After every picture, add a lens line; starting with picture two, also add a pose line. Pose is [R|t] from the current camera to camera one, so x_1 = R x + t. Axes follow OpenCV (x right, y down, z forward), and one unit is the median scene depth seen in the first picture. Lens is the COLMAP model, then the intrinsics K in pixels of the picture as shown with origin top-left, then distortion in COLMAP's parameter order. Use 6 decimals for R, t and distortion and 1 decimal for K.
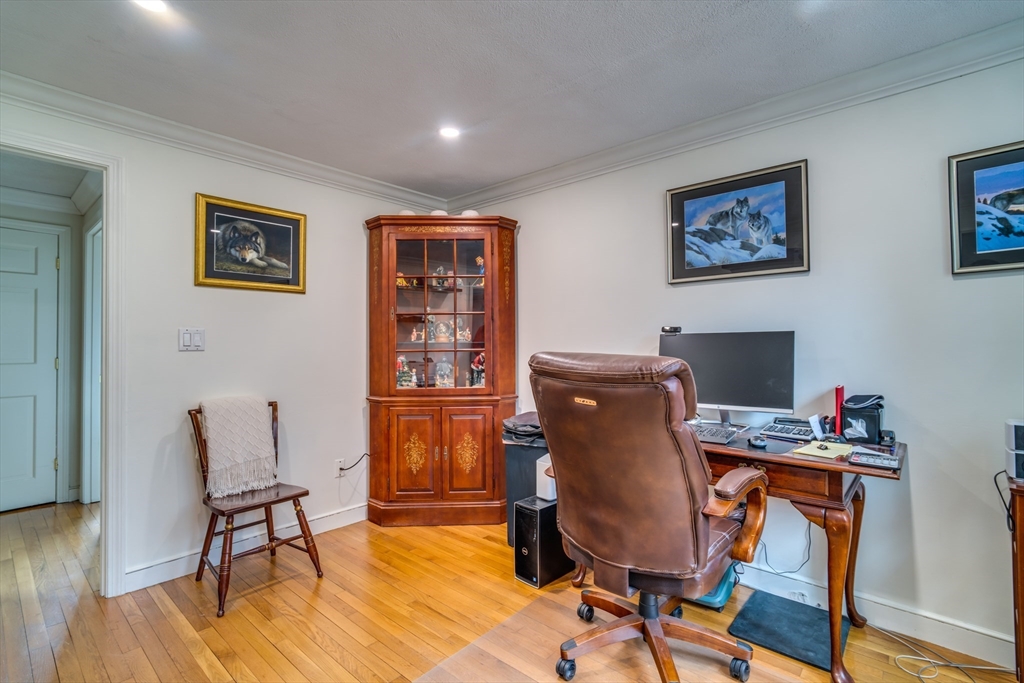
lens RADIAL K [[486.0, 0, 511.3], [0, 486.0, 336.2], [0, 0, 1]] dist [-0.004023, 0.000029]
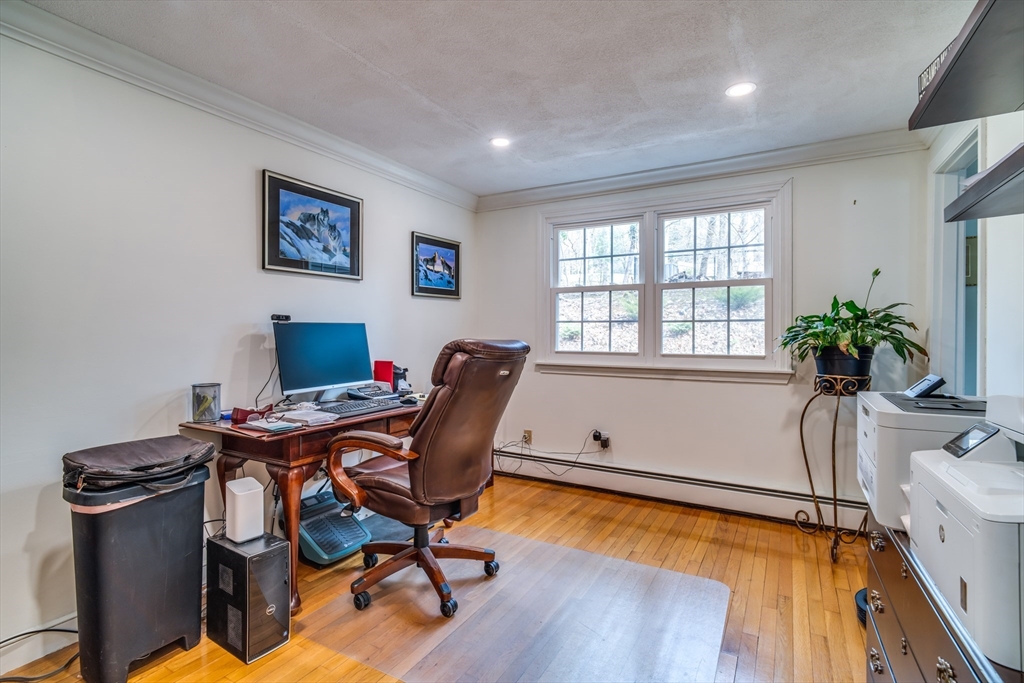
lens RADIAL K [[486.0, 0, 511.3], [0, 486.0, 336.2], [0, 0, 1]] dist [-0.004023, 0.000029]
pose [[-0.210210, -0.001624, 0.977655, -0.786101], [-0.012635, 0.999920, -0.001056, 0.020369], [-0.977575, -0.012574, -0.210214, 0.818187]]
